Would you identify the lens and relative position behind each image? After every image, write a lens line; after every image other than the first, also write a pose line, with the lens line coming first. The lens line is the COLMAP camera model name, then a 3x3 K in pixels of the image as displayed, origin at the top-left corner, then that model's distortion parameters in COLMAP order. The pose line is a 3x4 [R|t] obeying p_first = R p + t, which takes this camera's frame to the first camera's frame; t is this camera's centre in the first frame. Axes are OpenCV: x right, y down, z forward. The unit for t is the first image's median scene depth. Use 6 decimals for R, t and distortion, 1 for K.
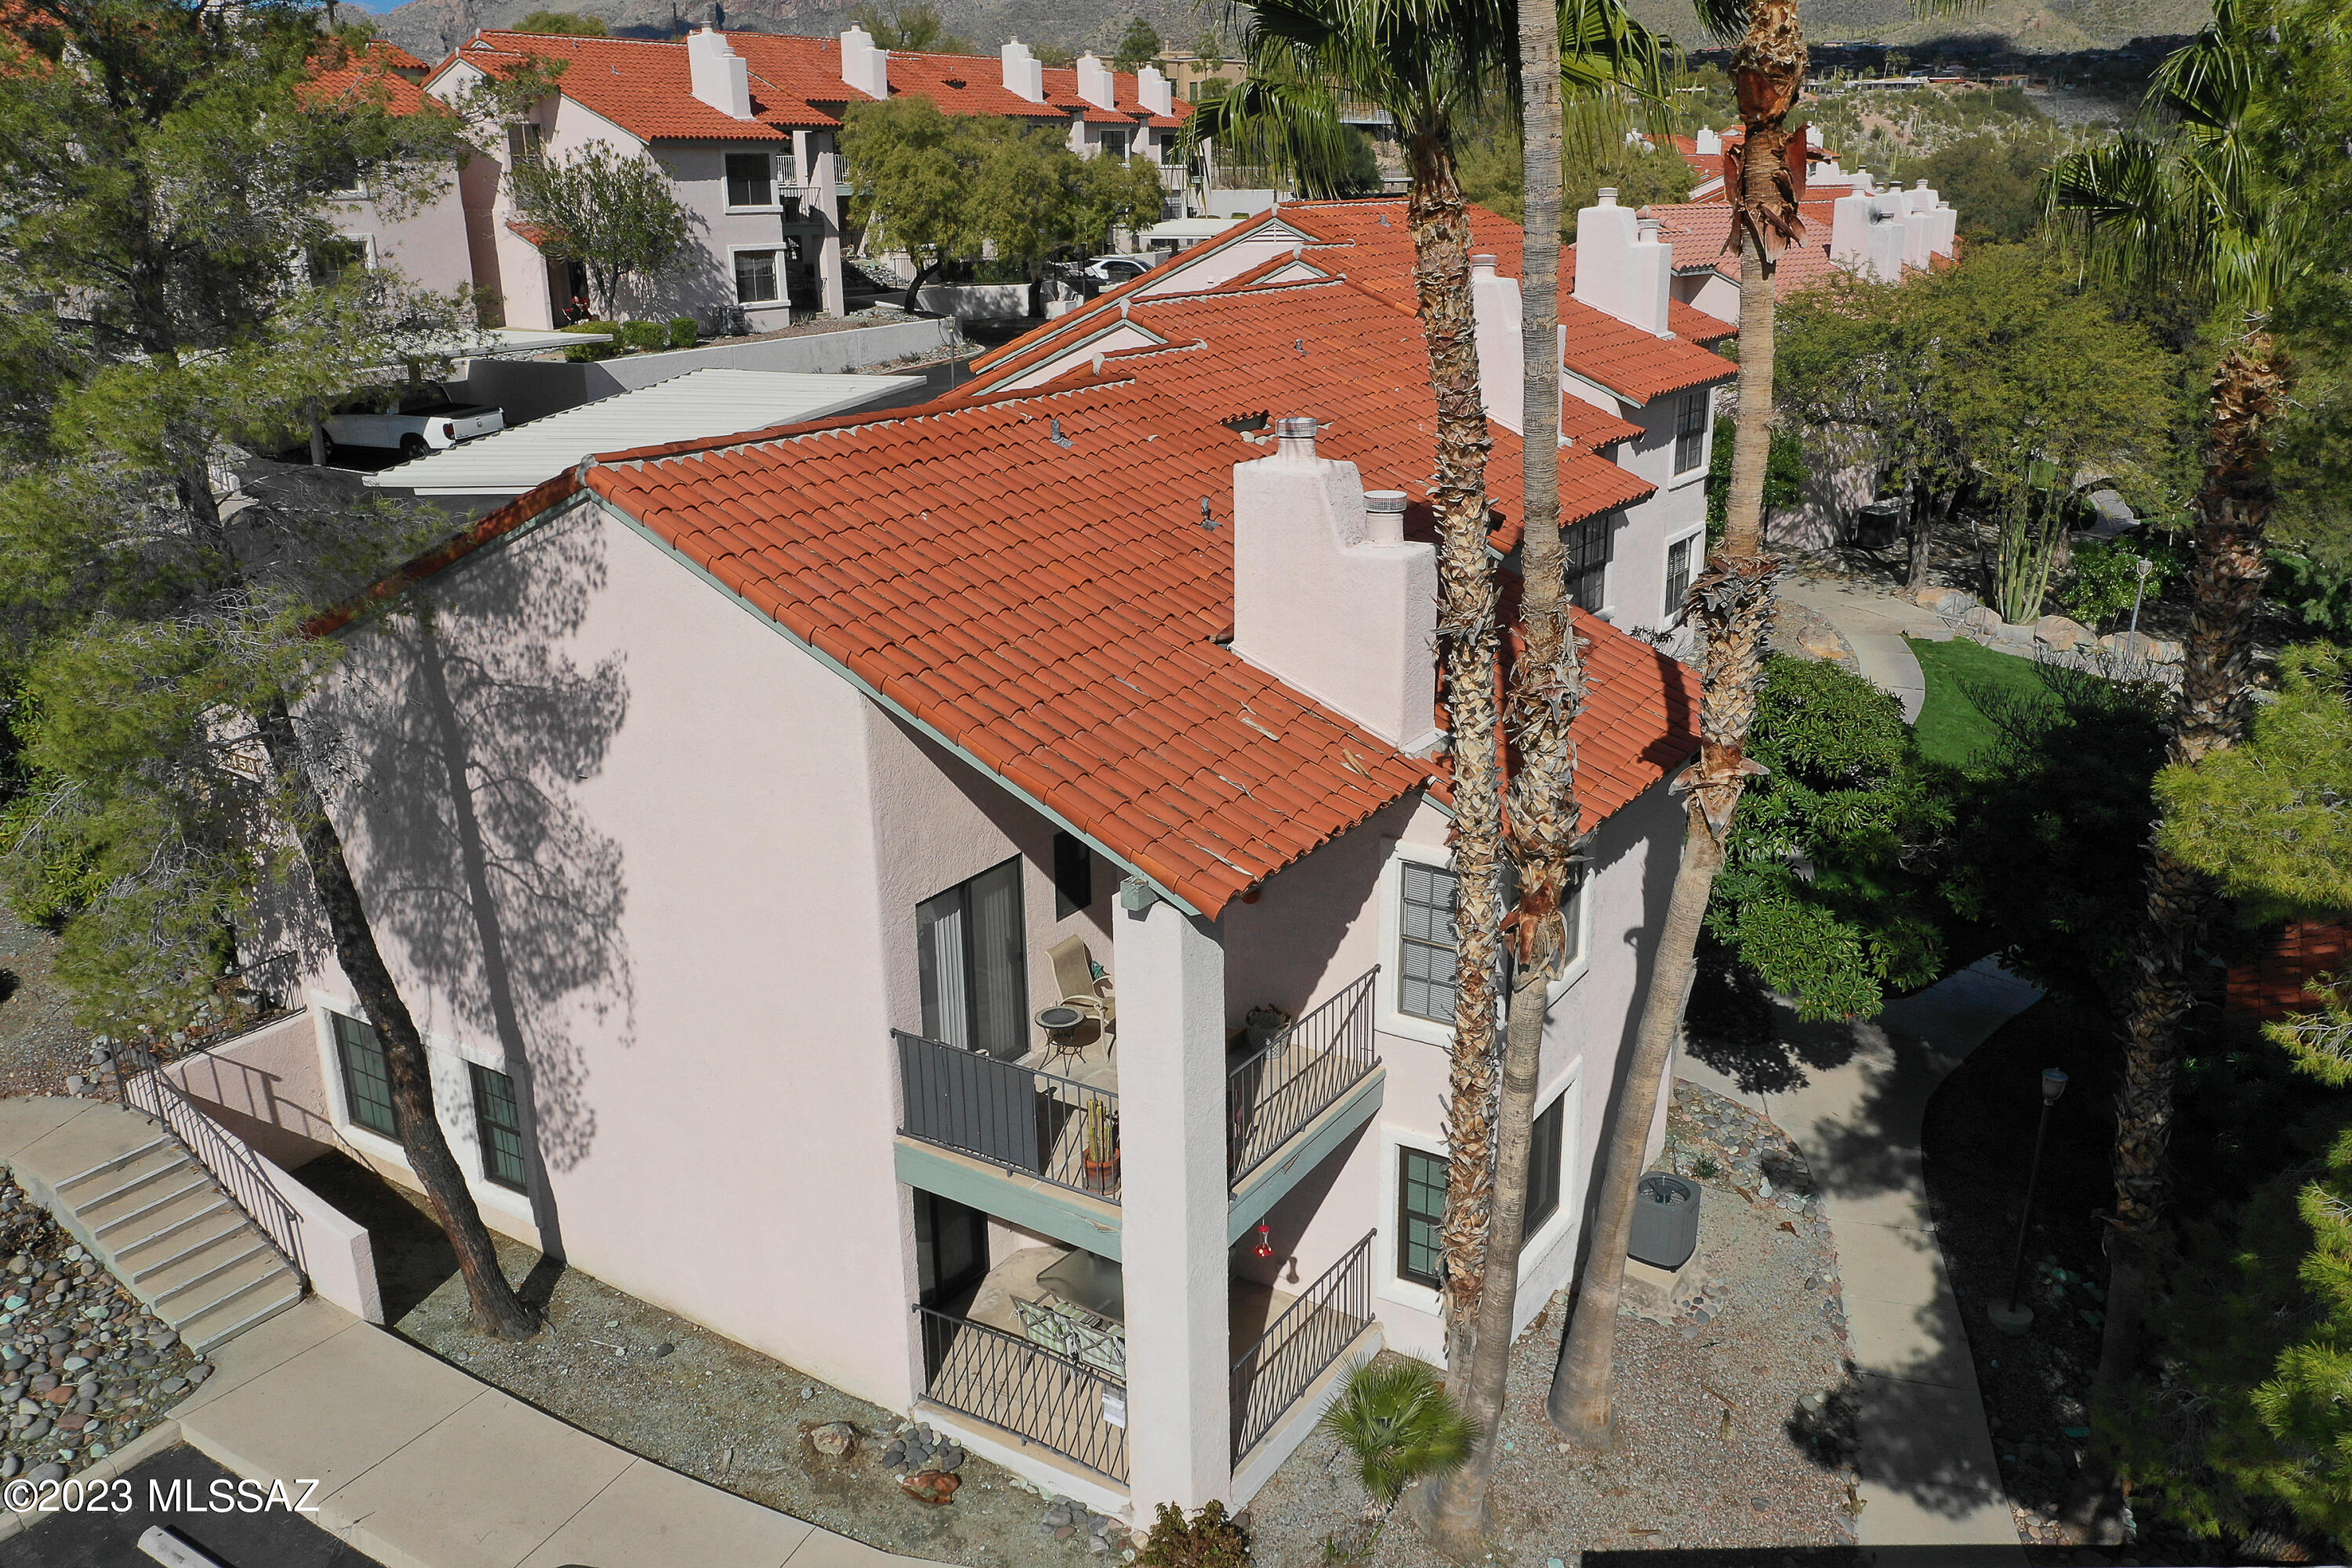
lens RADIAL K [[1858.7, 0, 1169.9], [0, 1858.7, 781.4], [0, 0, 1]] dist [0.008112, -0.015576]
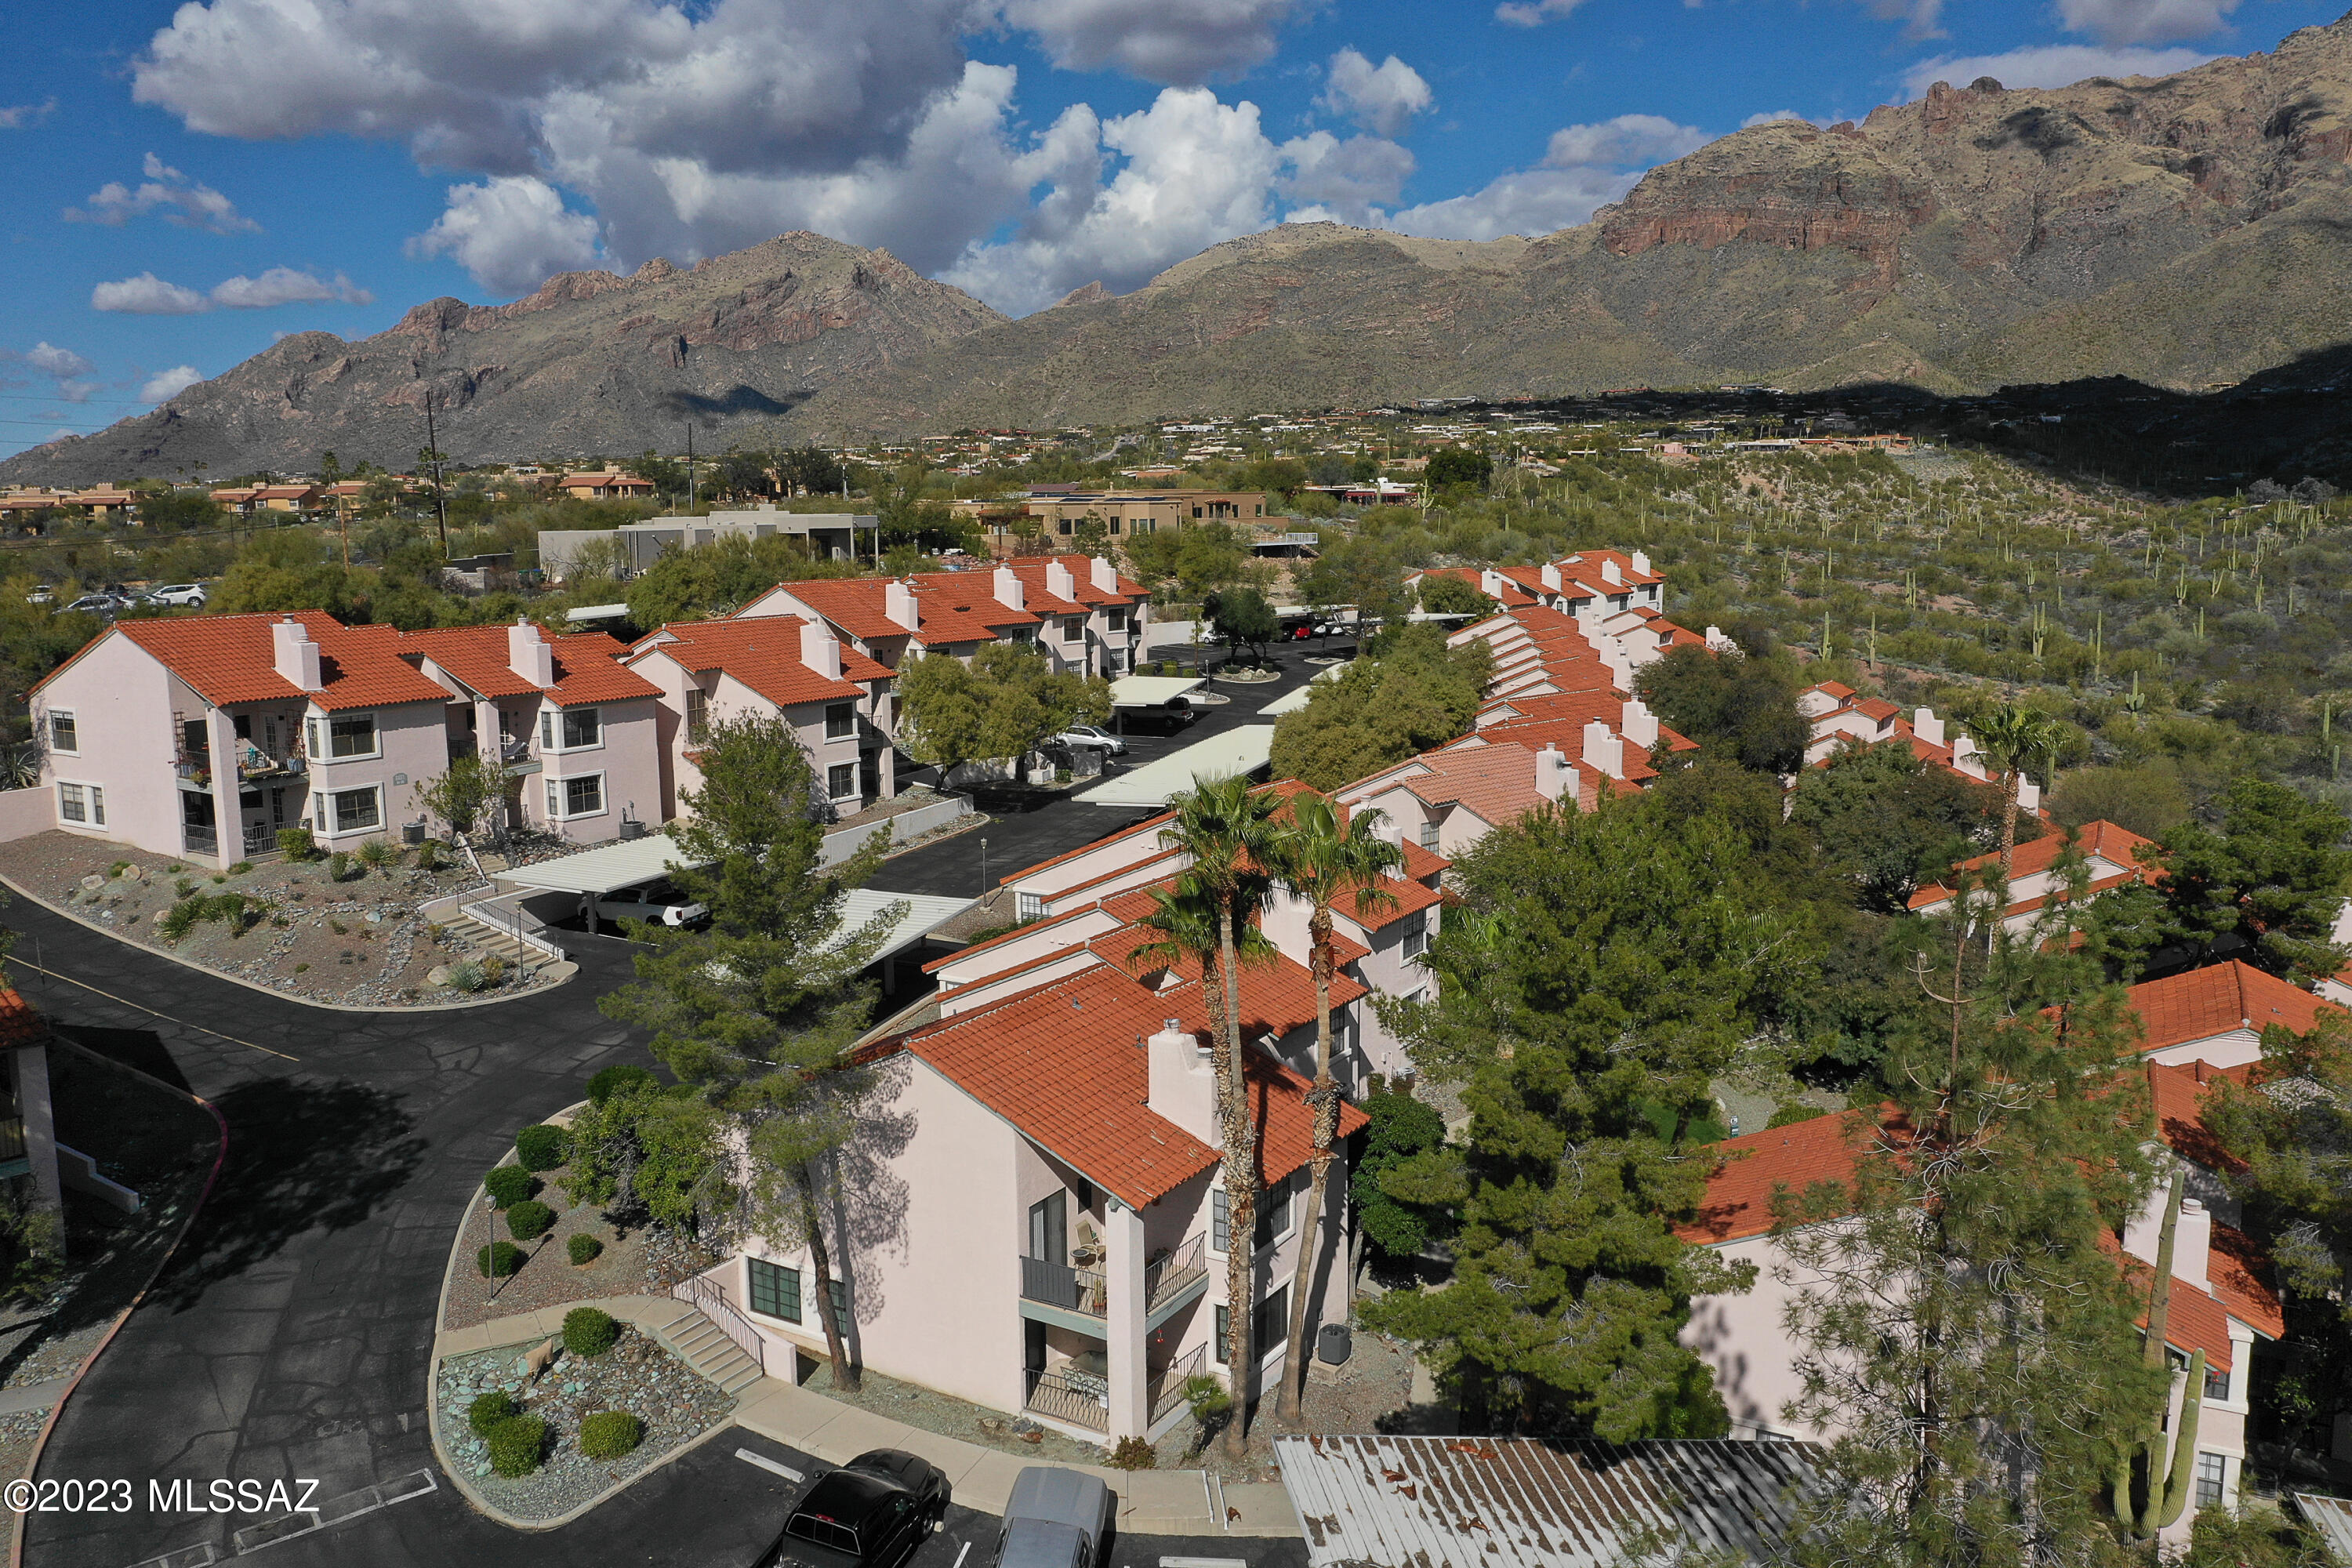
lens RADIAL K [[1858.3, 0, 1171.6], [0, 1858.3, 789.9], [0, 0, 1]] dist [-0.006061, 0.003899]
pose [[0.999459, 0.001795, 0.032847, -0.017909], [0.003333, 0.987849, -0.155382, -0.095737], [-0.032727, 0.155407, 0.987308, -1.498330]]
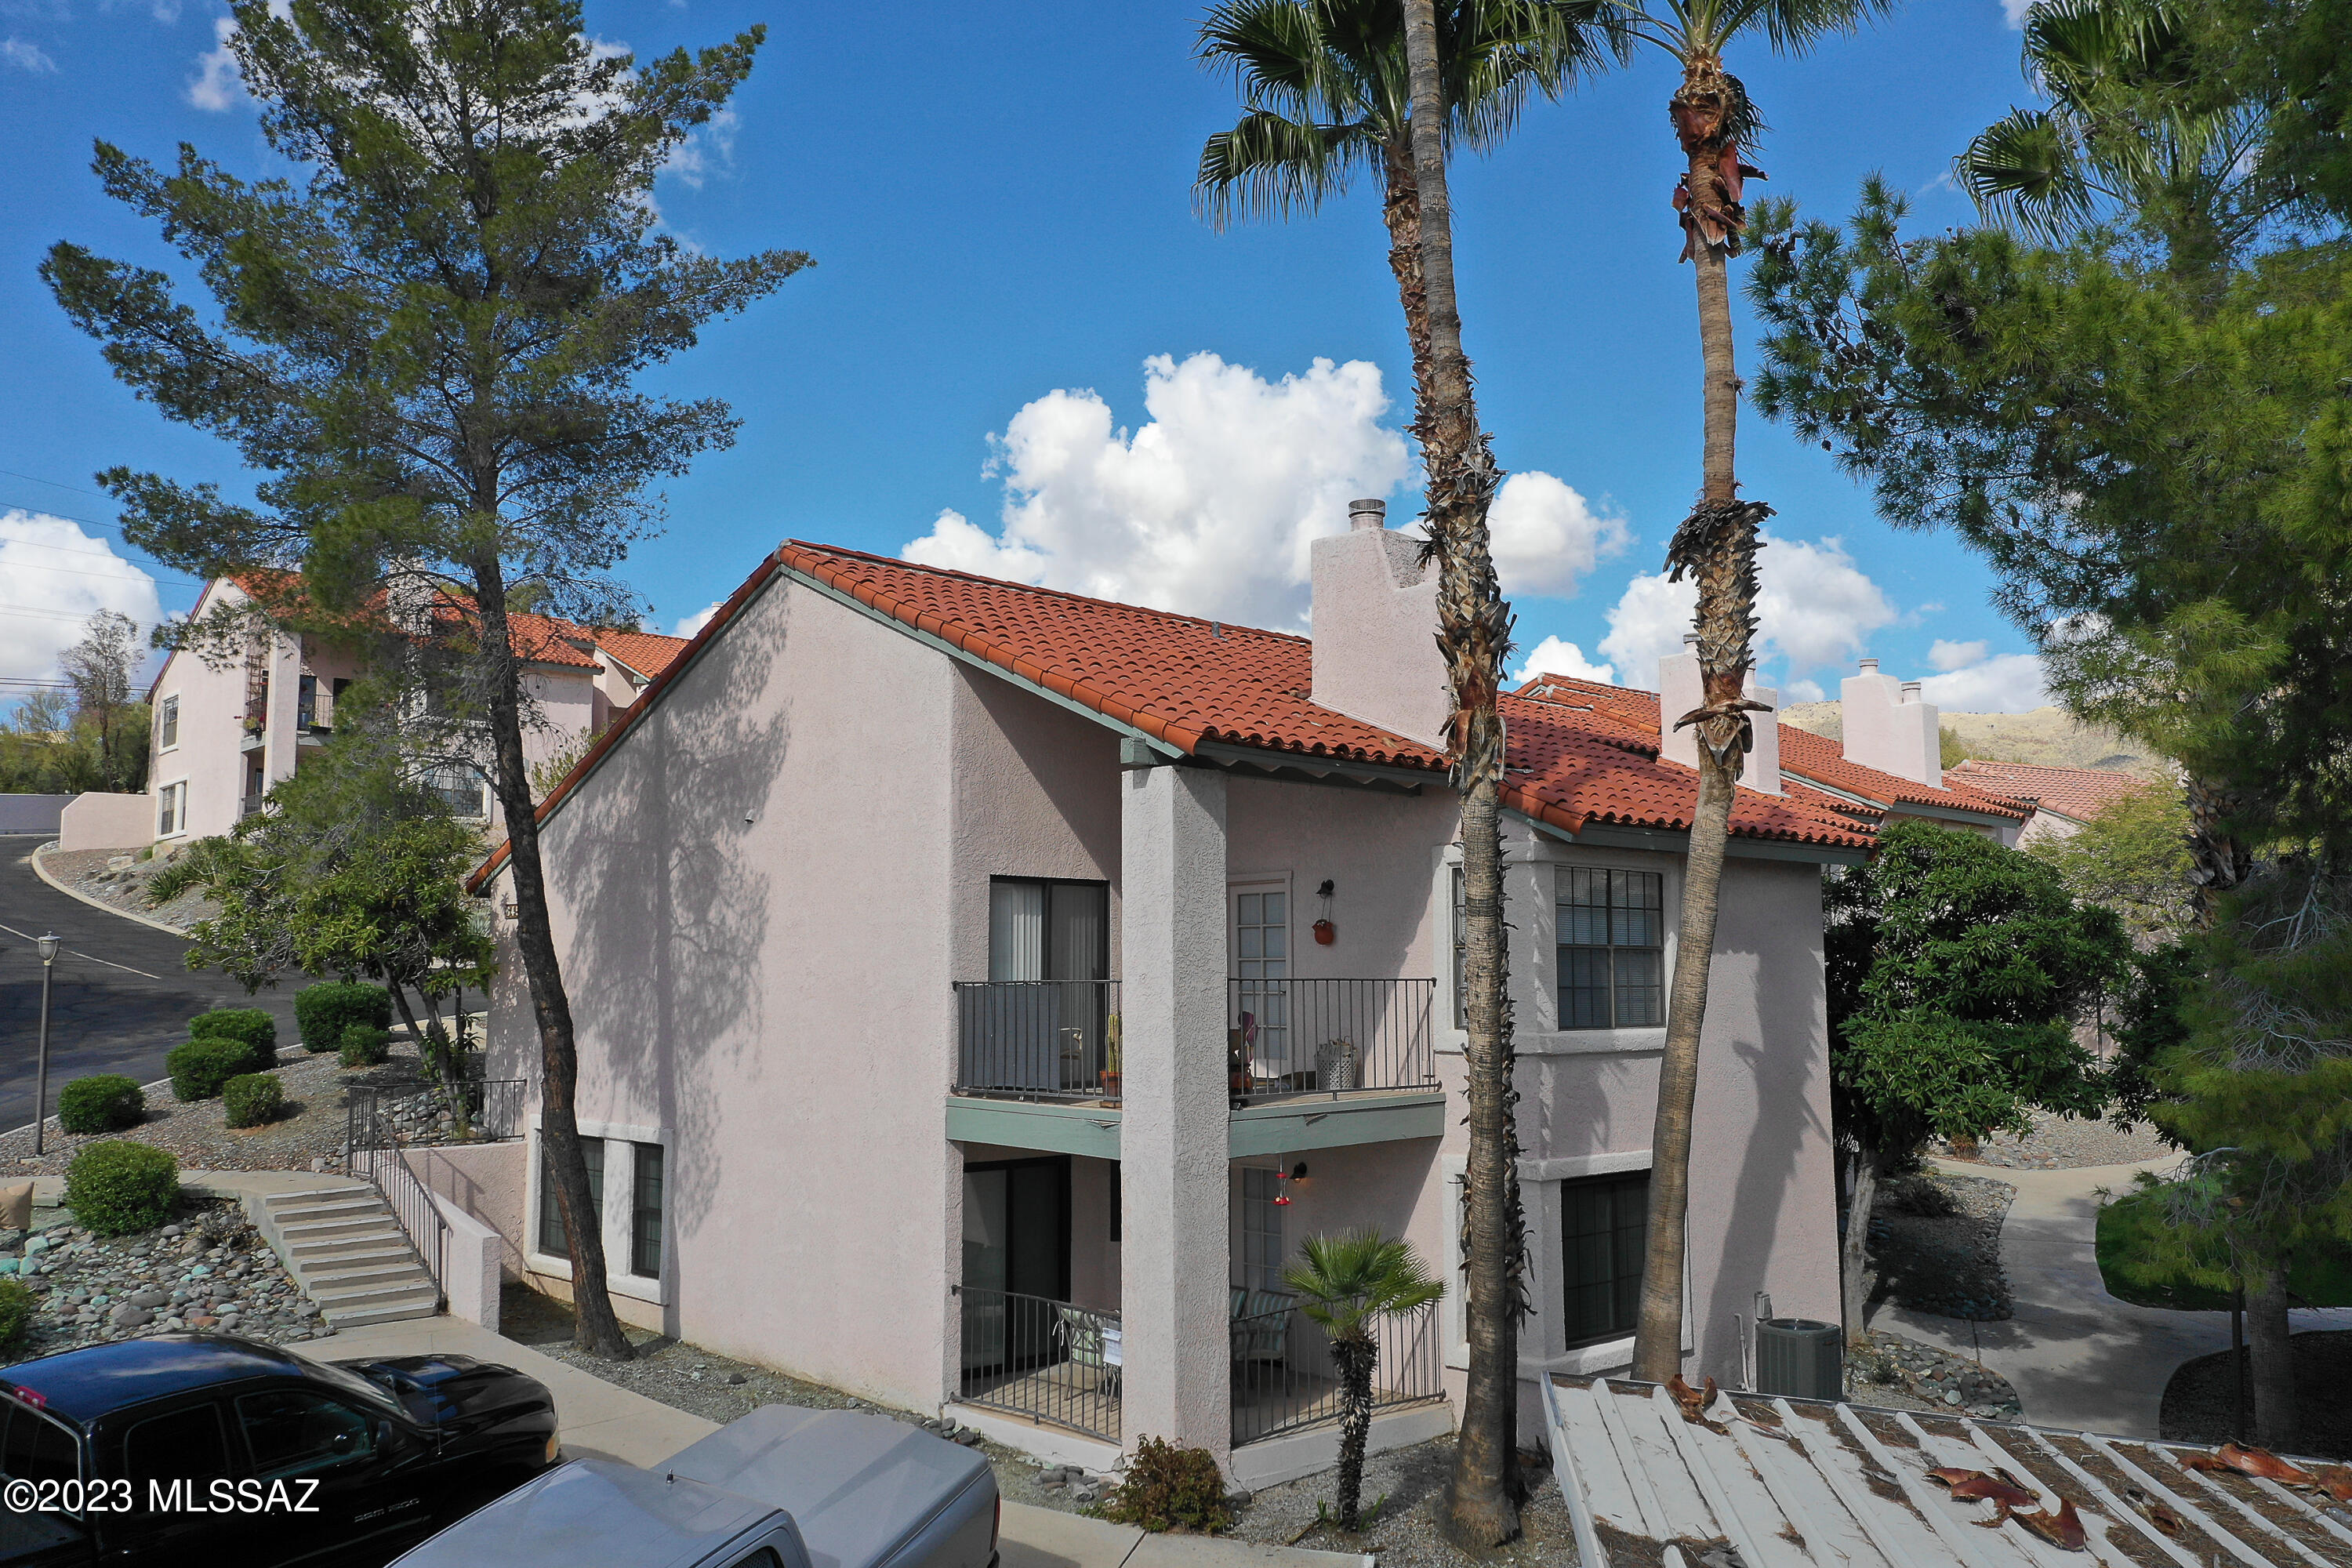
lens RADIAL K [[1858.3, 0, 1171.6], [0, 1858.3, 789.9], [0, 0, 1]] dist [-0.006061, 0.003899]
pose [[0.972077, -0.009578, -0.234466, 0.195831], [-0.085774, 0.915524, -0.393012, 0.383859], [0.218423, 0.402149, 0.889139, 0.024508]]
